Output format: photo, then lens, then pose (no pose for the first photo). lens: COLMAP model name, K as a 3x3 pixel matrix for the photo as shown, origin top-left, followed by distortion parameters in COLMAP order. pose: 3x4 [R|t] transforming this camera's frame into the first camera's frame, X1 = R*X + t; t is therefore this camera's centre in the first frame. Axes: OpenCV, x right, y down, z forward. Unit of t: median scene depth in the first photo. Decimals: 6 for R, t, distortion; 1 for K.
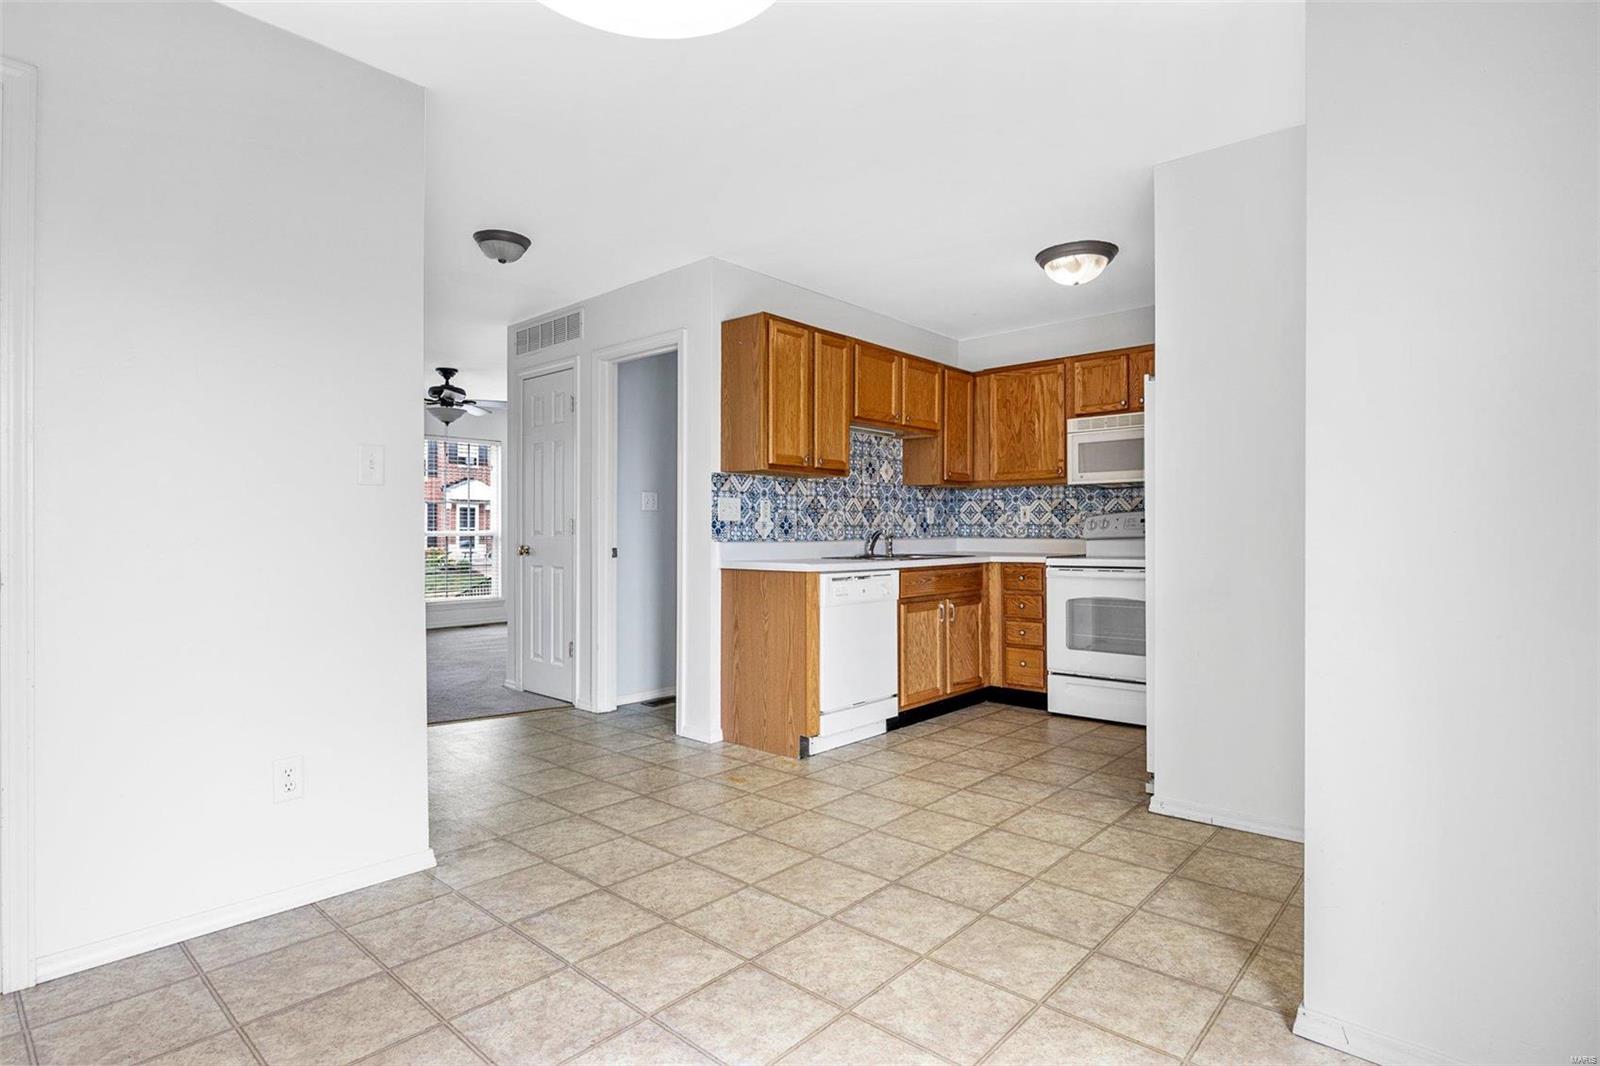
lens RADIAL K [[809.9, 0, 798.4], [0, 809.9, 540.1], [0, 0, 1]] dist [-0.000807, -0.000080]
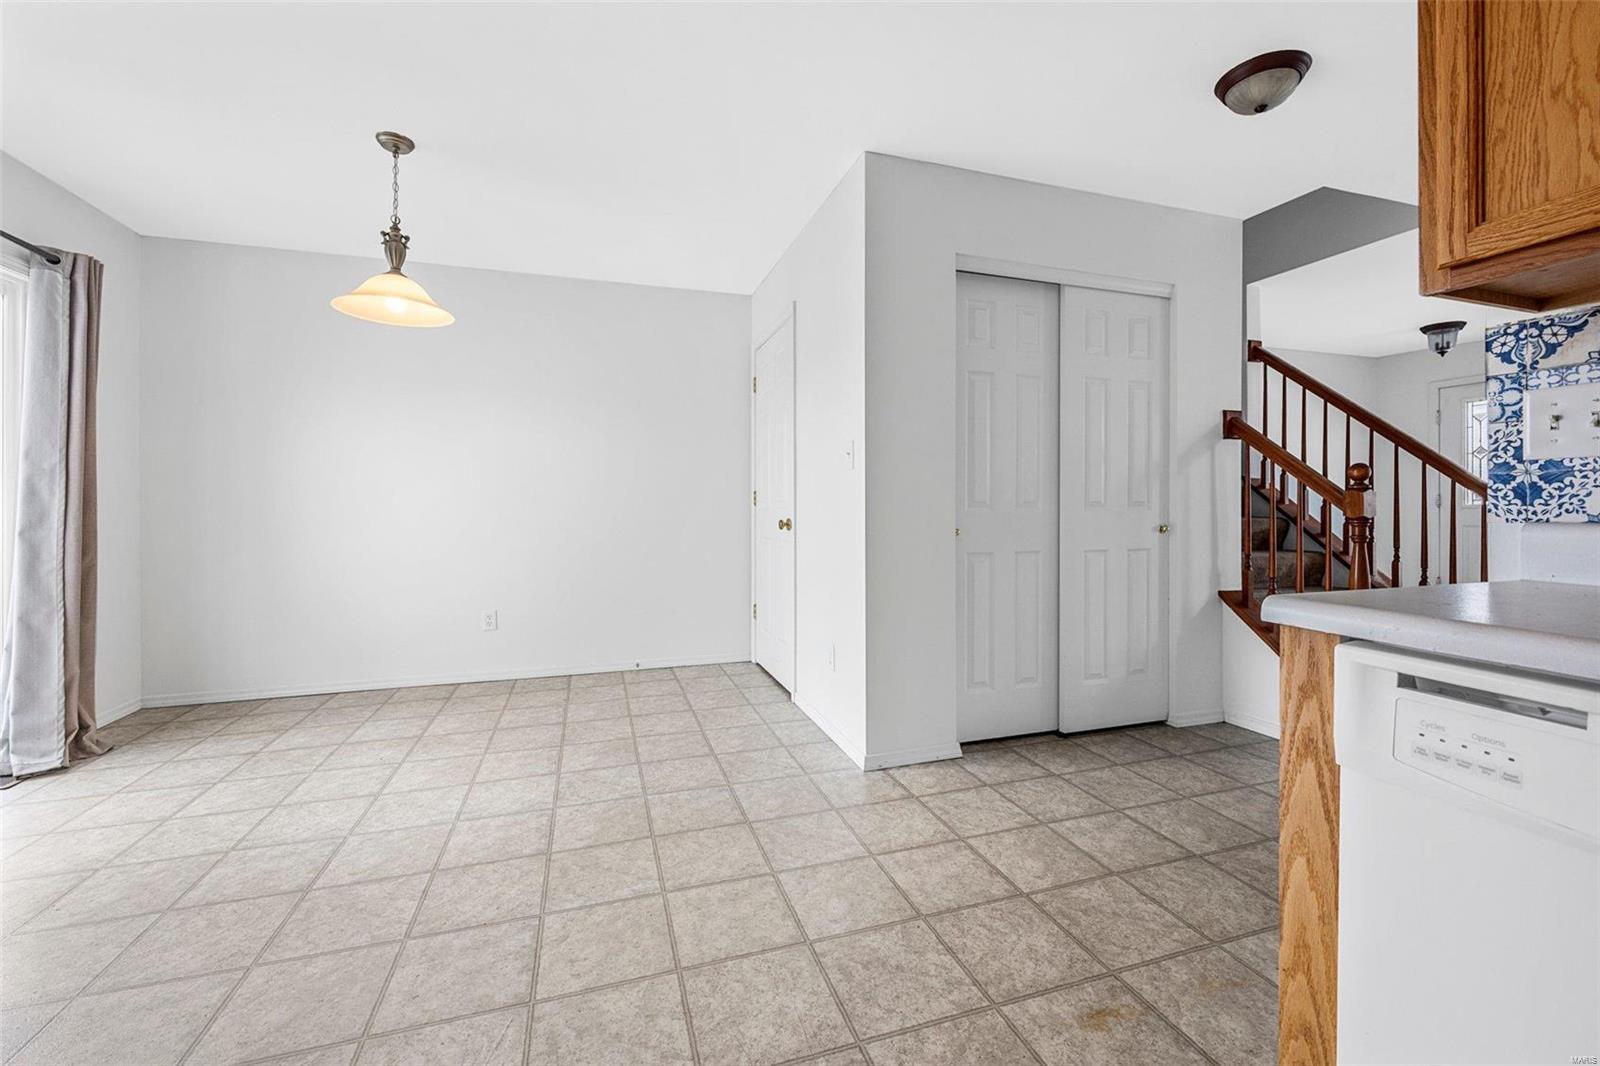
lens RADIAL K [[651.2, 0, 812.6], [0, 651.2, 510.9], [0, 0, 1]] dist [-0.001497, -0.000229]
pose [[-0.495824, 0.004339, -0.868412, 0.240593], [-0.002661, 0.999975, 0.006516, -0.003361], [0.868419, 0.005542, -0.495800, 0.738884]]
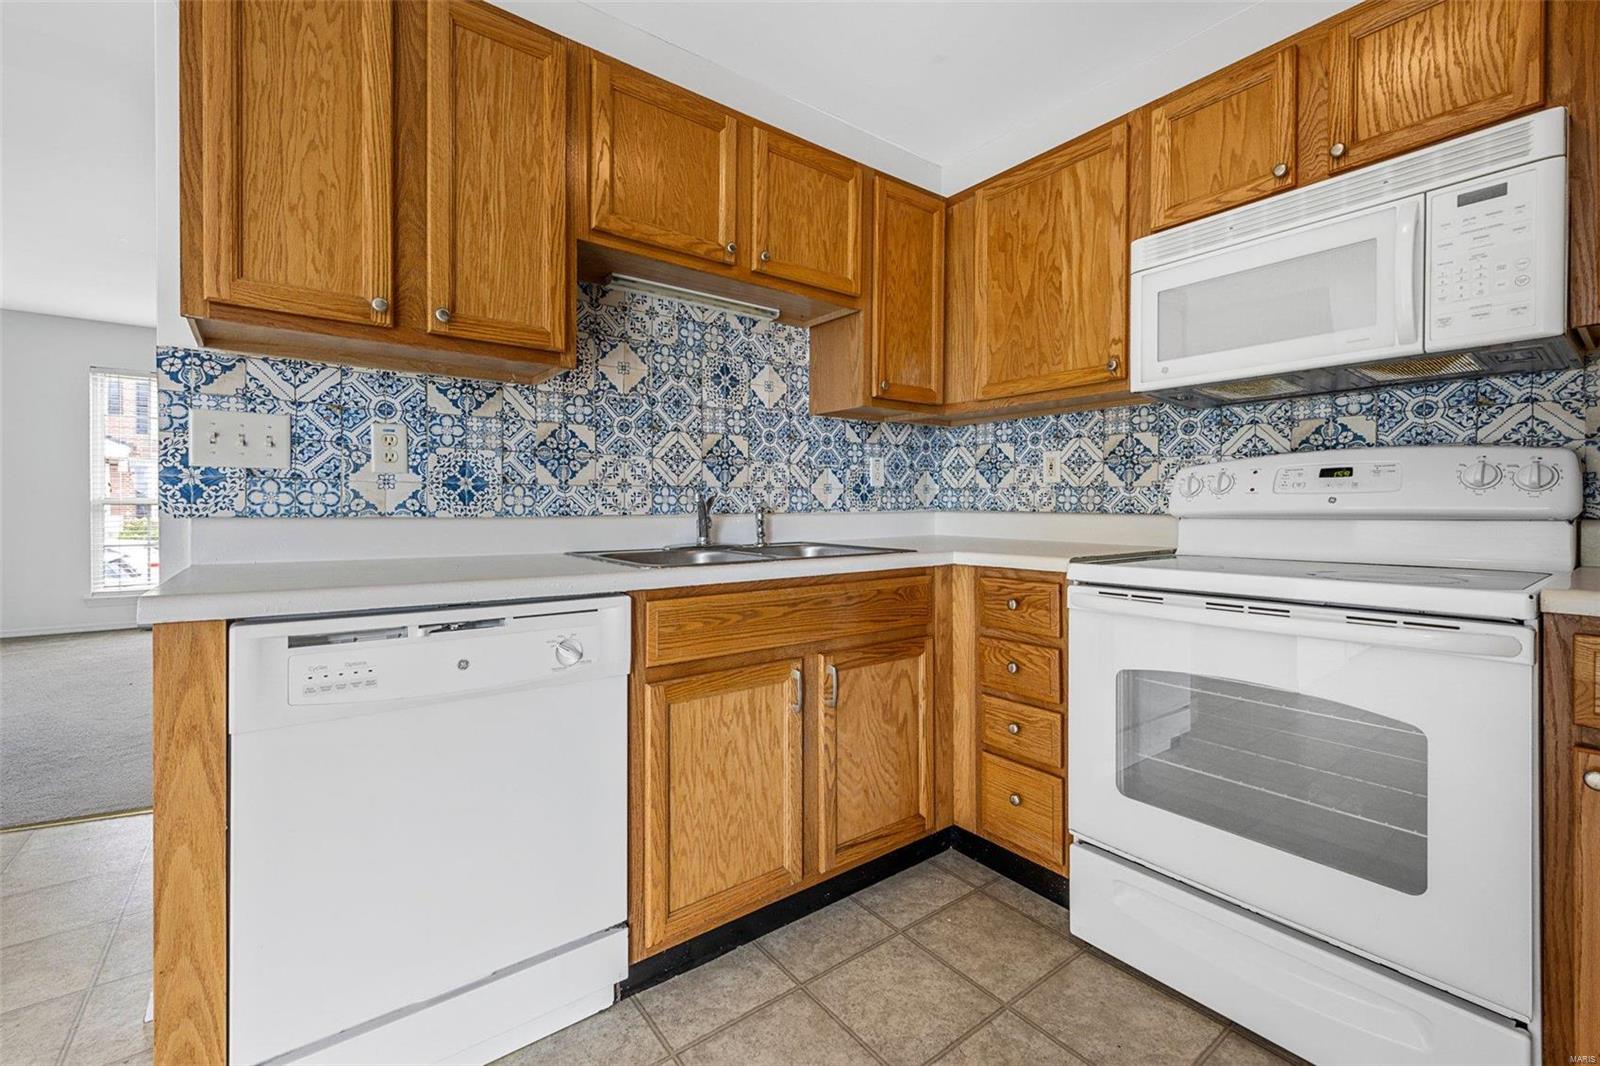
lens RADIAL K [[651.2, 0, 803.2], [0, 651.2, 518.1], [0, 0, 1]] dist [-0.001497, -0.000229]
pose [[0.982234, 0.007744, -0.187499, 0.224813], [-0.006059, 0.999936, 0.009560, -0.002494], [0.187561, -0.008254, 0.982218, 0.620694]]
